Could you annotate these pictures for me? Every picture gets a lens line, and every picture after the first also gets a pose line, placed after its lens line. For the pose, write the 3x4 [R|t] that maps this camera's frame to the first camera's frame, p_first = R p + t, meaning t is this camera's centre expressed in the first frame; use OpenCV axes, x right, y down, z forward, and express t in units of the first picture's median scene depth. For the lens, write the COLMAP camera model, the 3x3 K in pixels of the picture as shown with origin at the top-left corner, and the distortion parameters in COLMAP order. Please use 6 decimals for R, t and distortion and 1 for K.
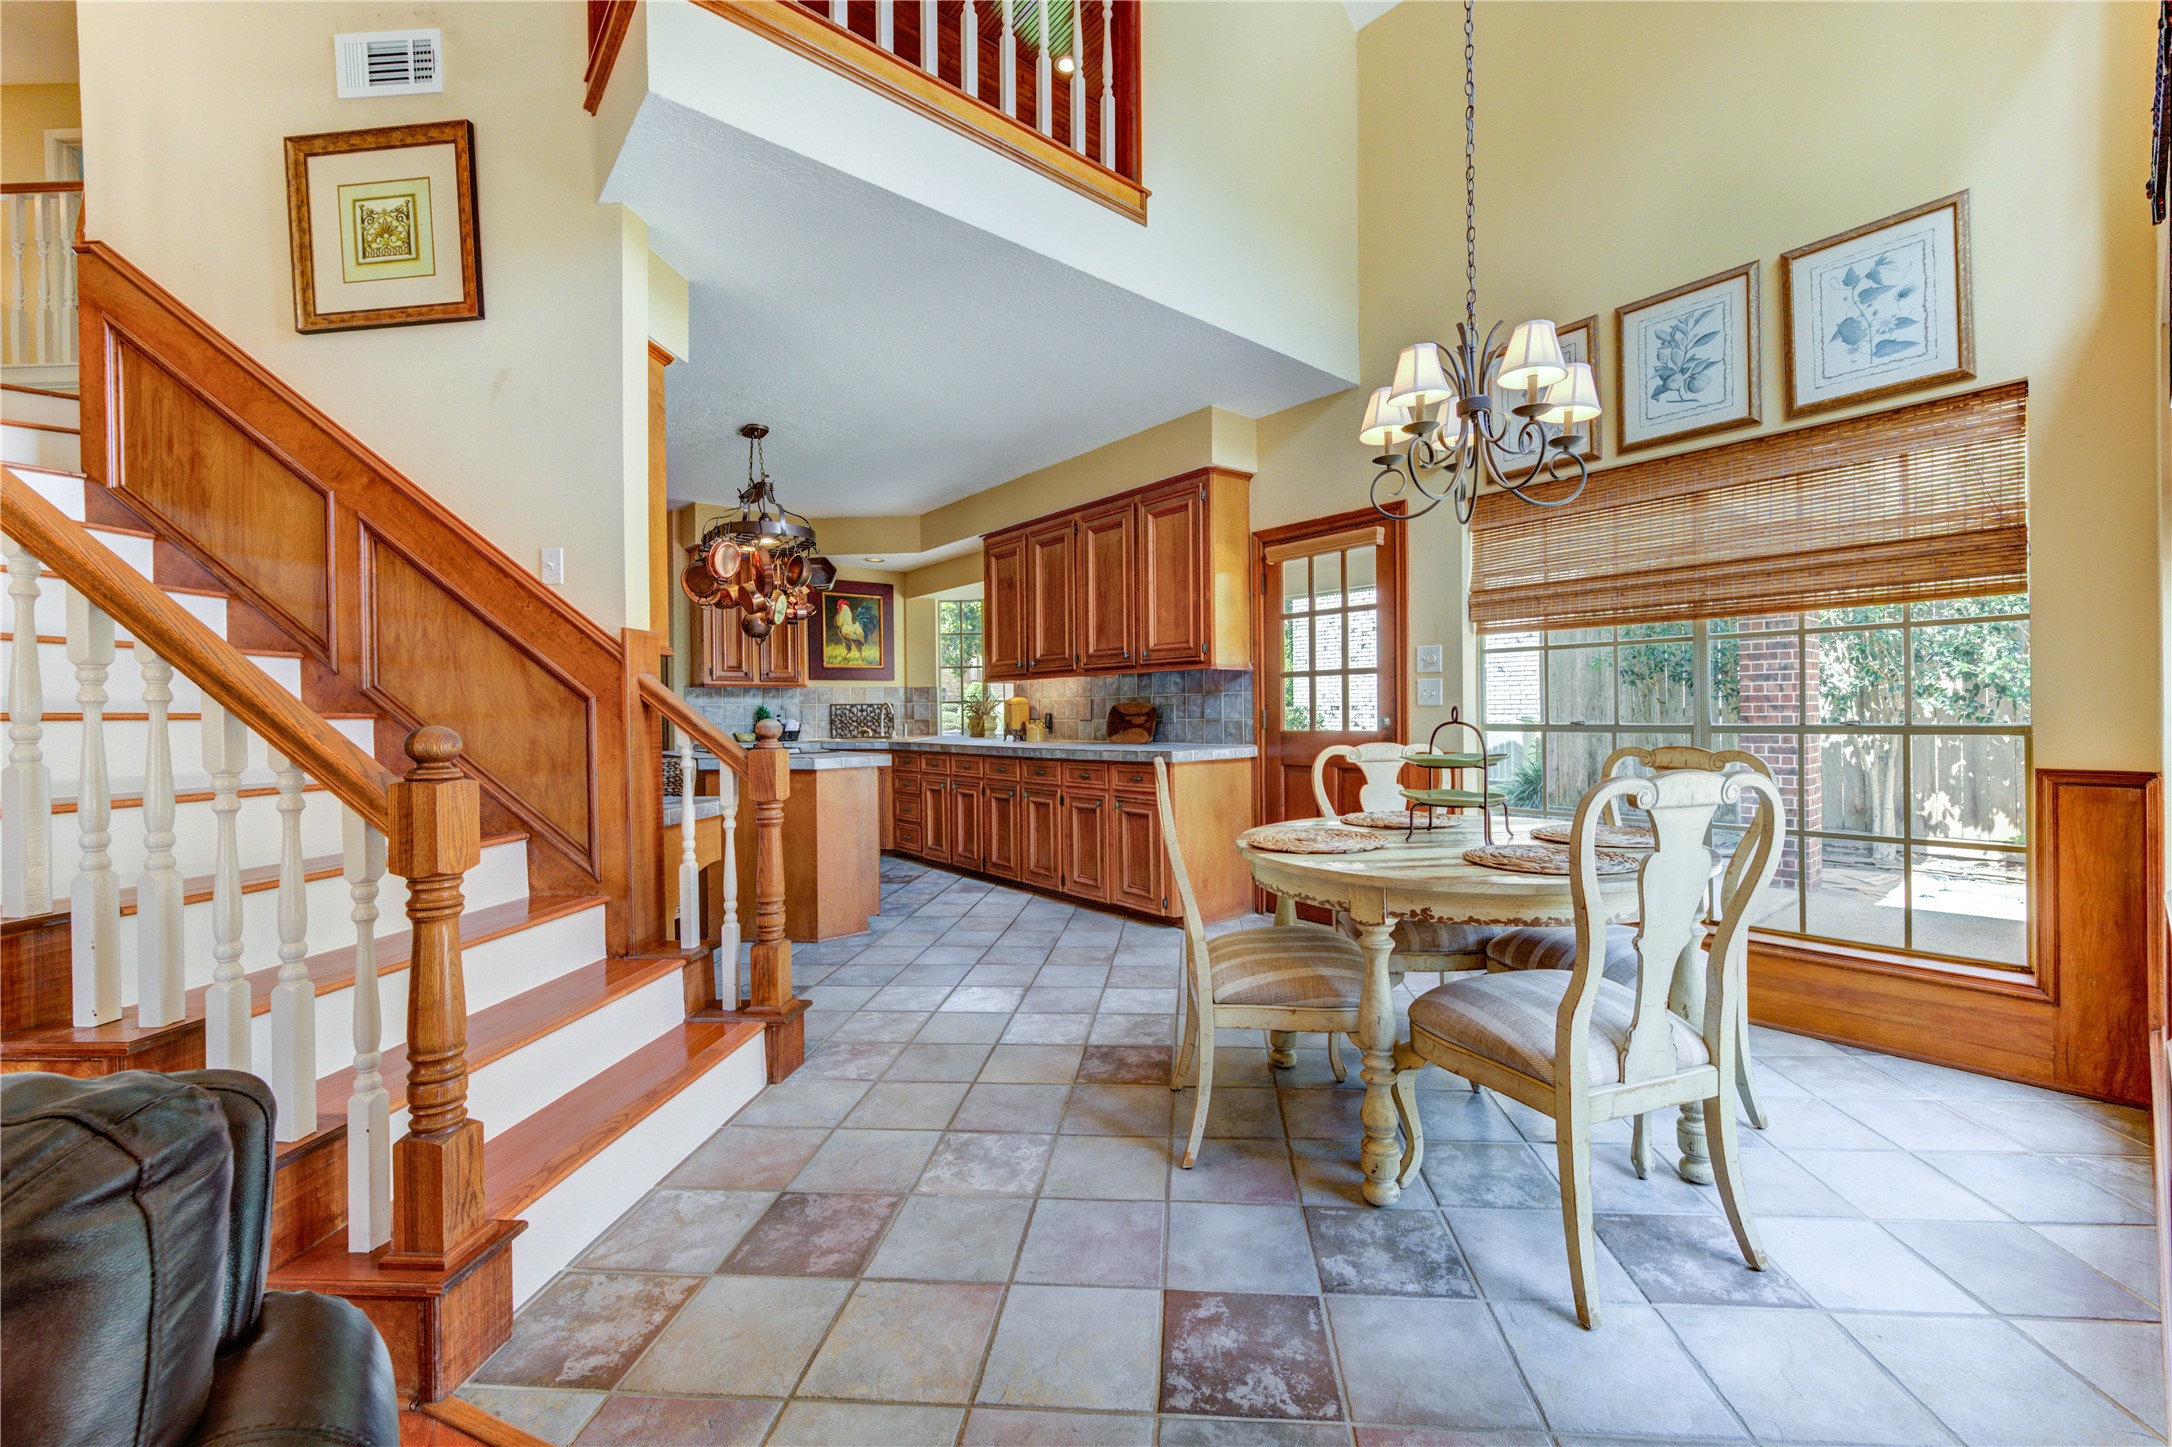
lens RADIAL K [[861.0, 0, 1137.3], [0, 861.0, 717.4], [0, 0, 1]] dist [-0.000885, -0.000260]
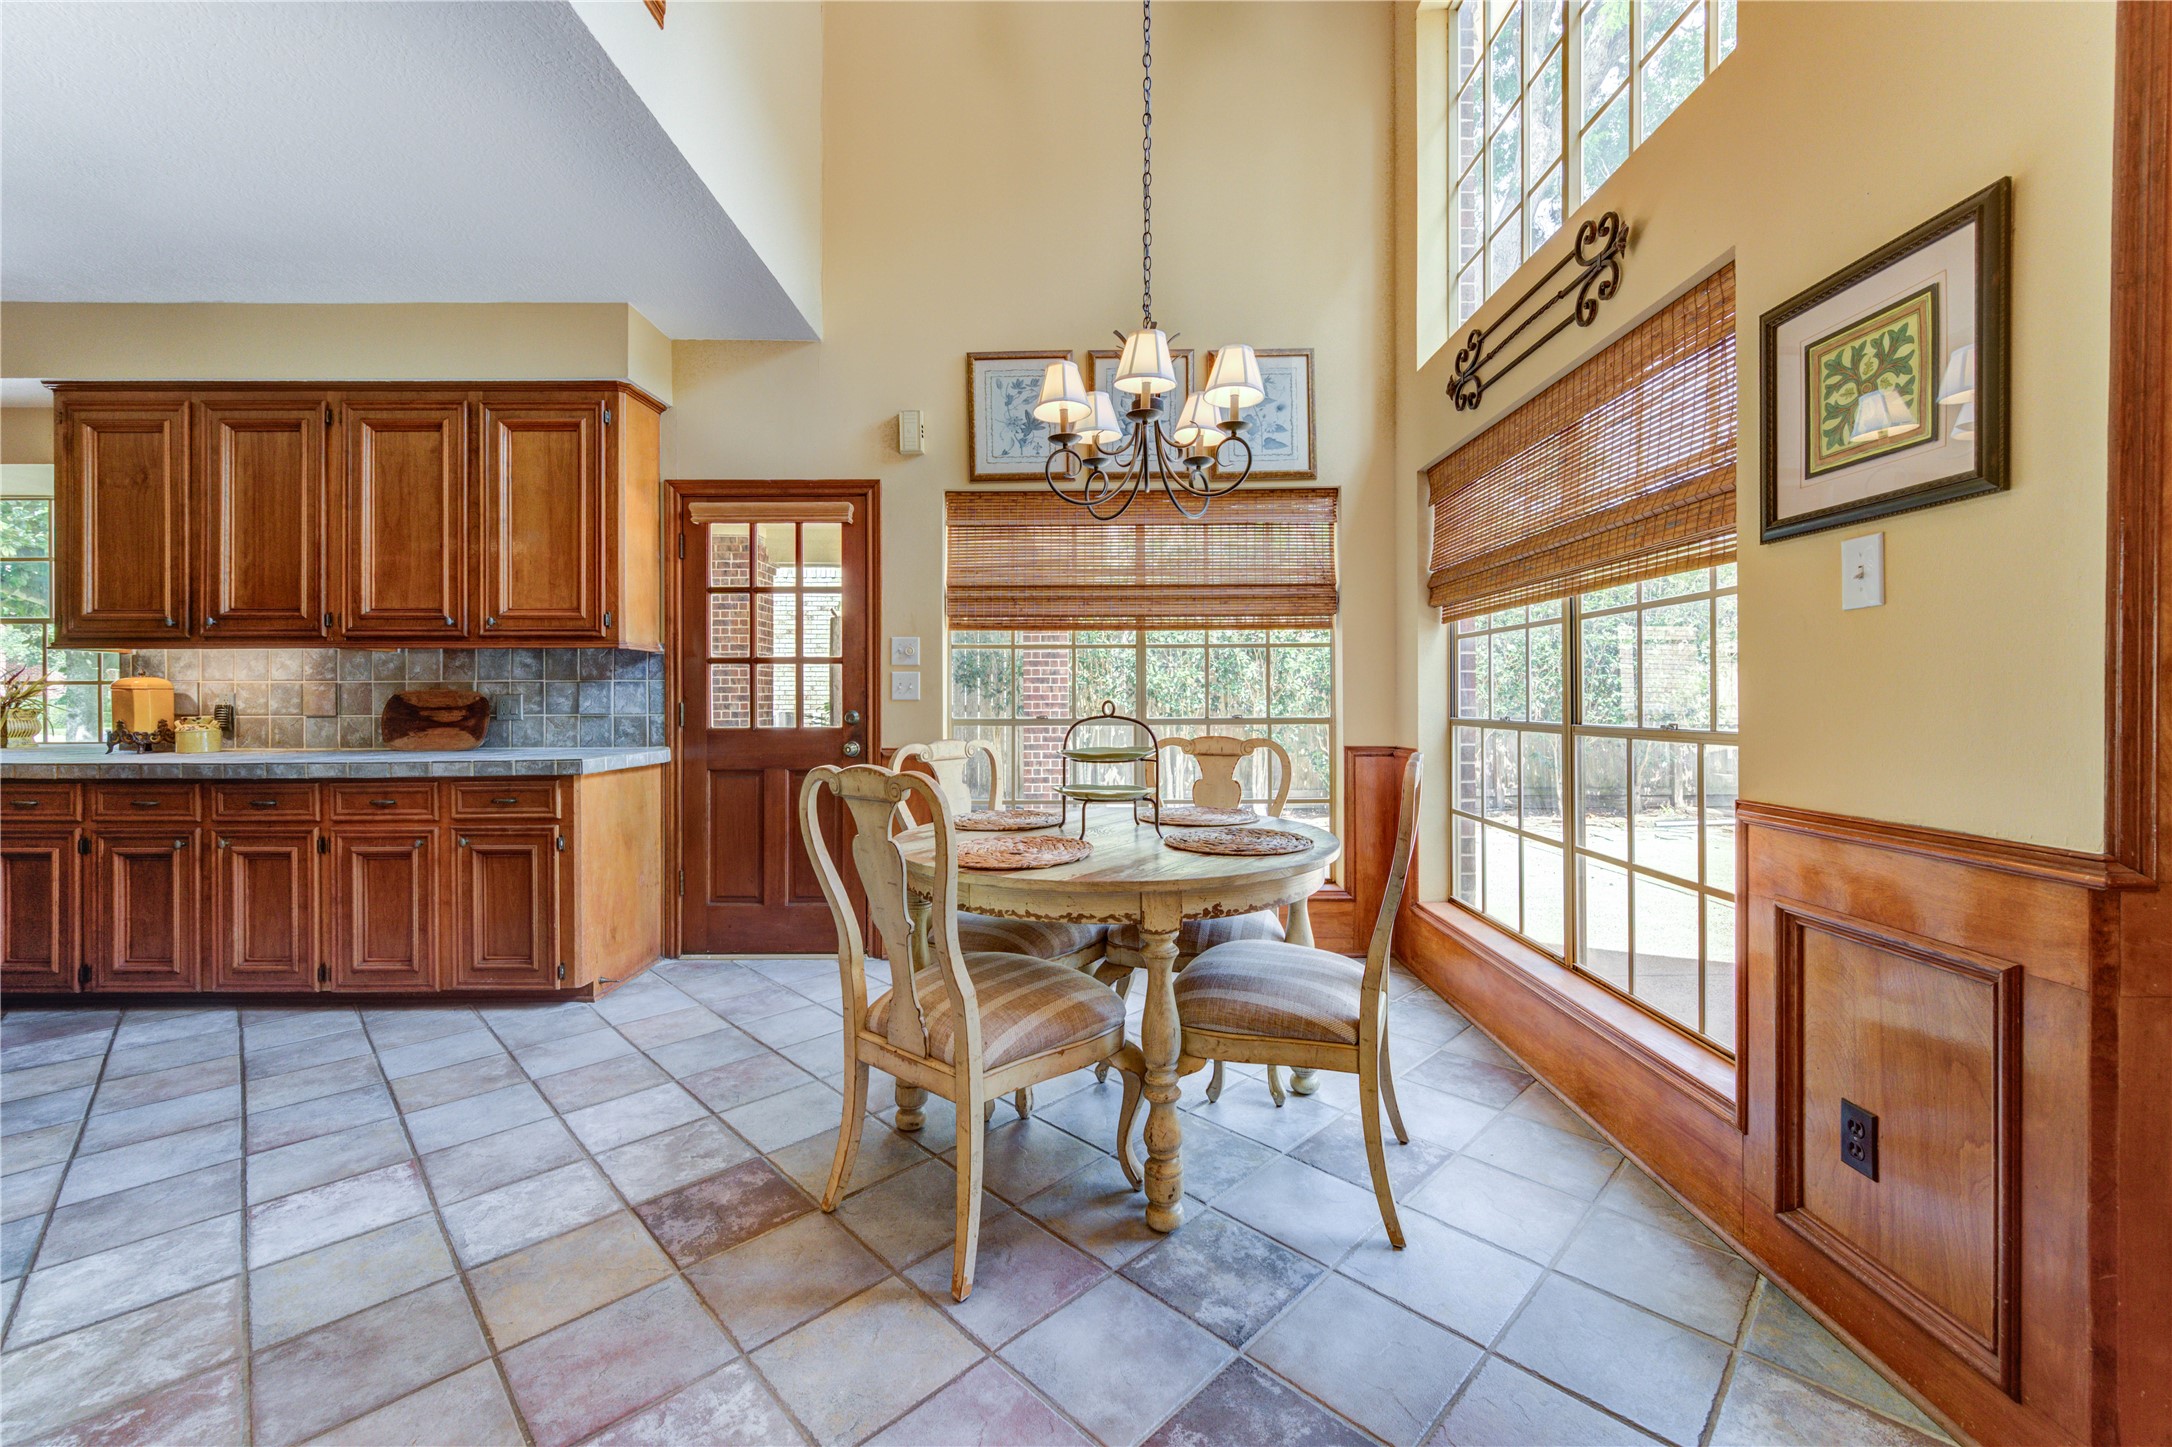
lens RADIAL K [[855.3, 0, 1096.2], [0, 855.3, 702.9], [0, 0, 1]] dist [-0.001552, -0.000217]
pose [[0.658471, 0.009254, 0.752550, -0.324870], [-0.000081, 0.999925, -0.012225, 0.001878], [-0.752606, 0.007989, 0.658422, 0.299486]]
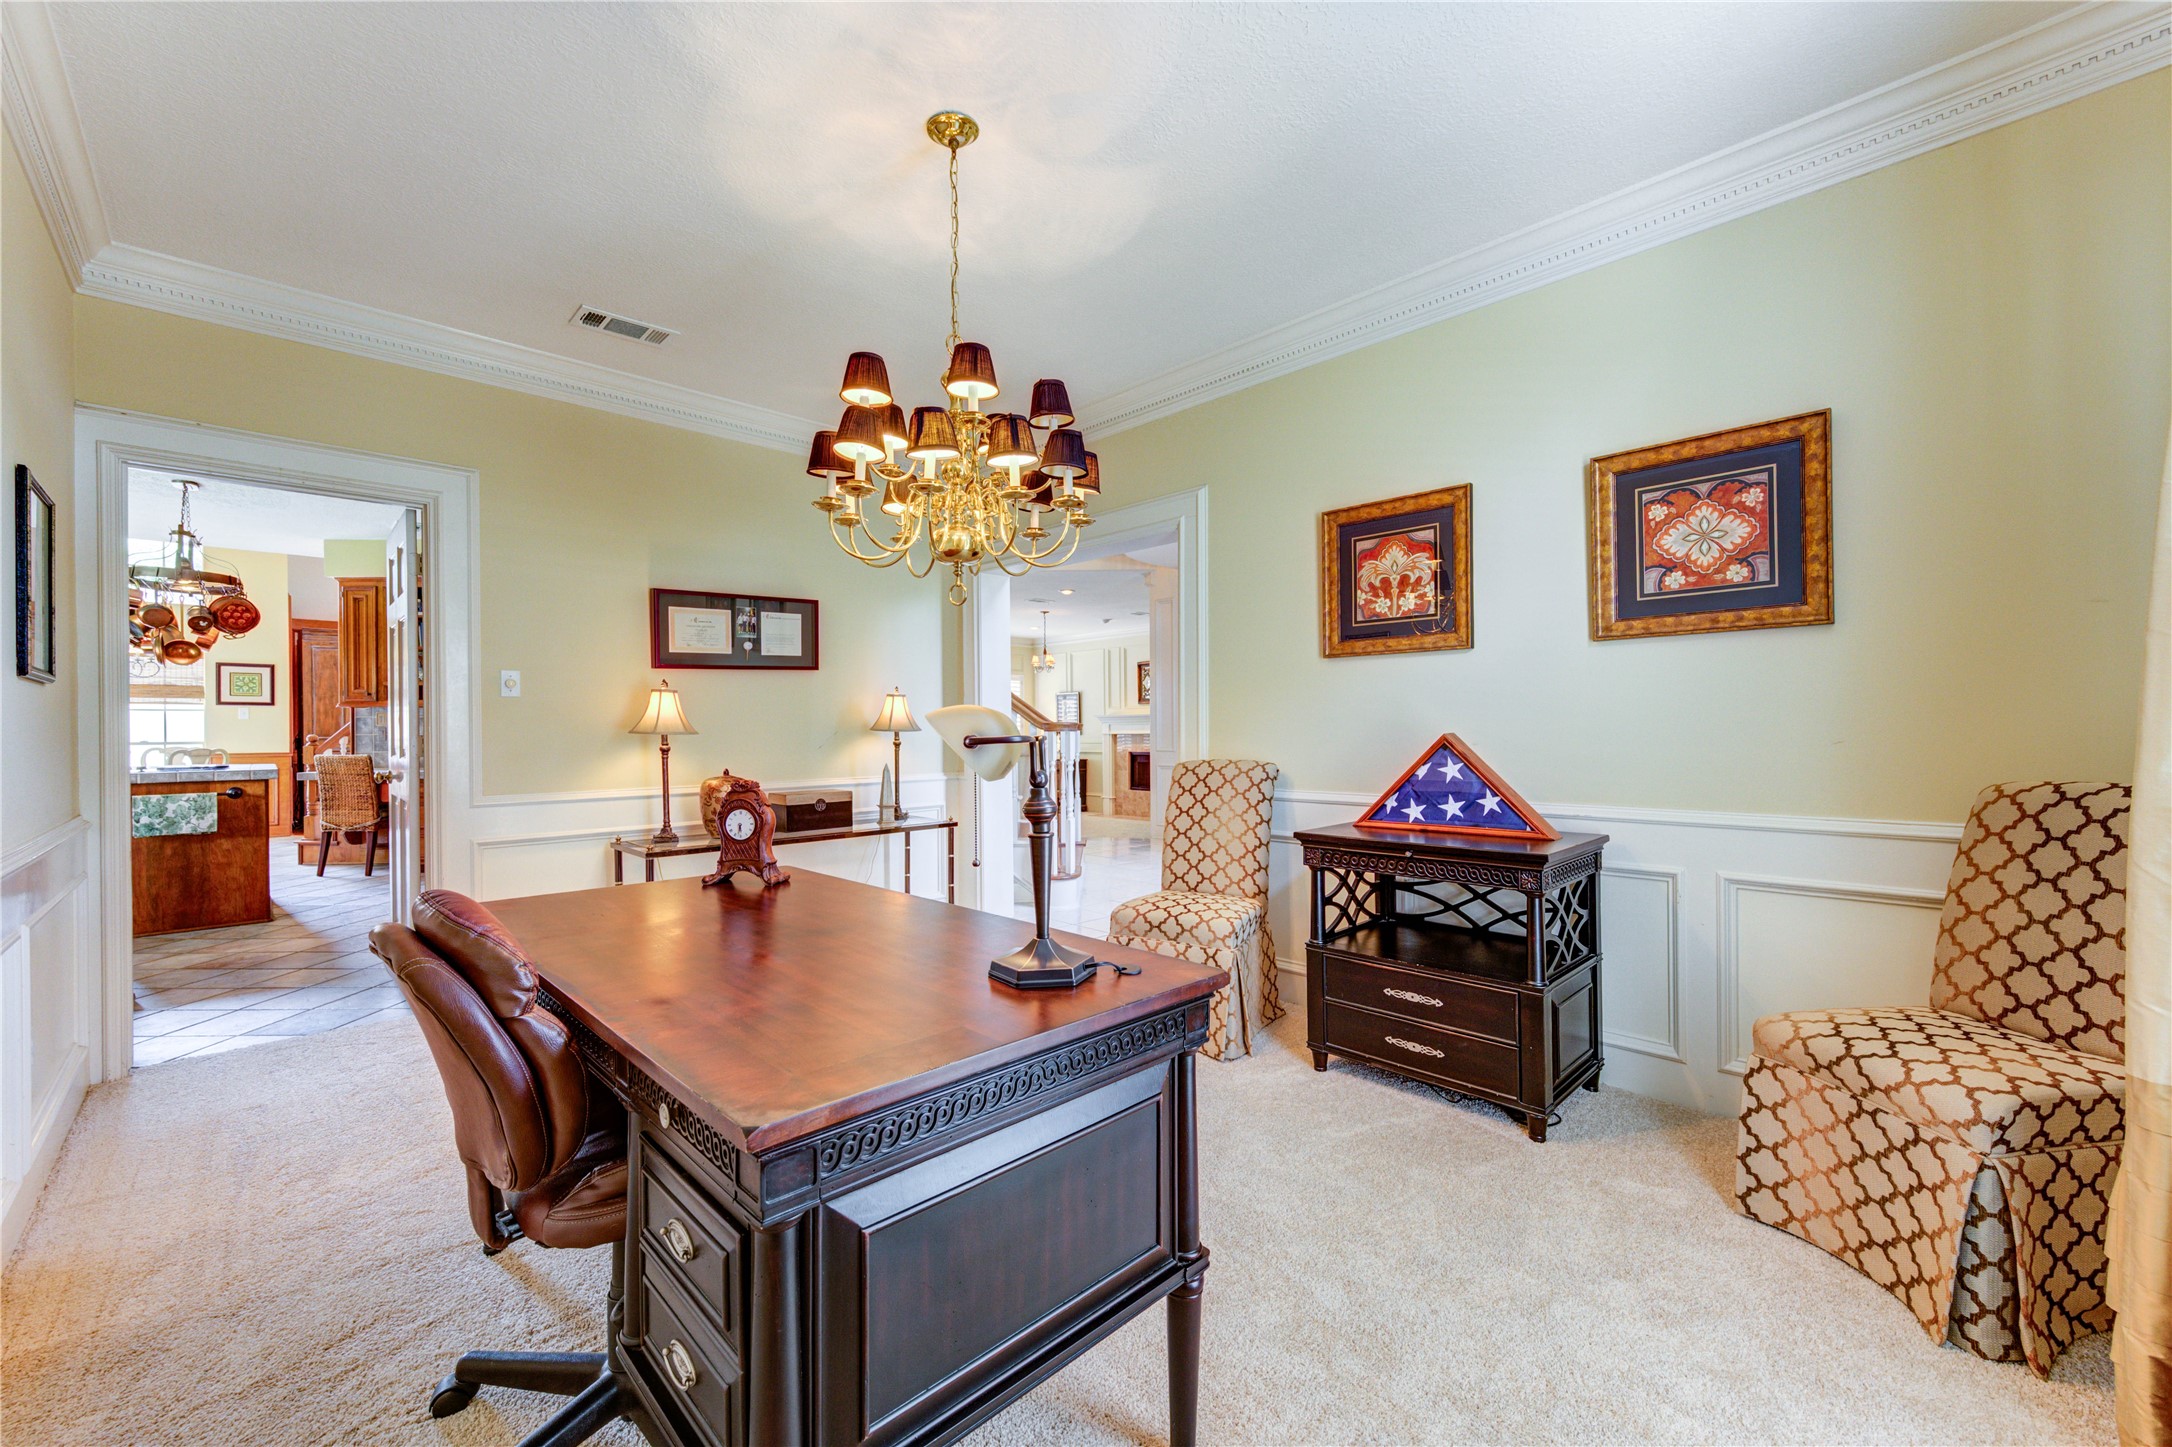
lens RADIAL K [[854.7, 0, 1077.5], [0, 854.7, 730.2], [0, 0, 1]] dist [0.000303, 0.000112]
pose [[-0.998840, 0.019183, -0.044160, -2.593845], [0.018799, 0.999782, 0.009094, 0.006364], [0.044325, 0.008254, -0.998983, 3.619301]]
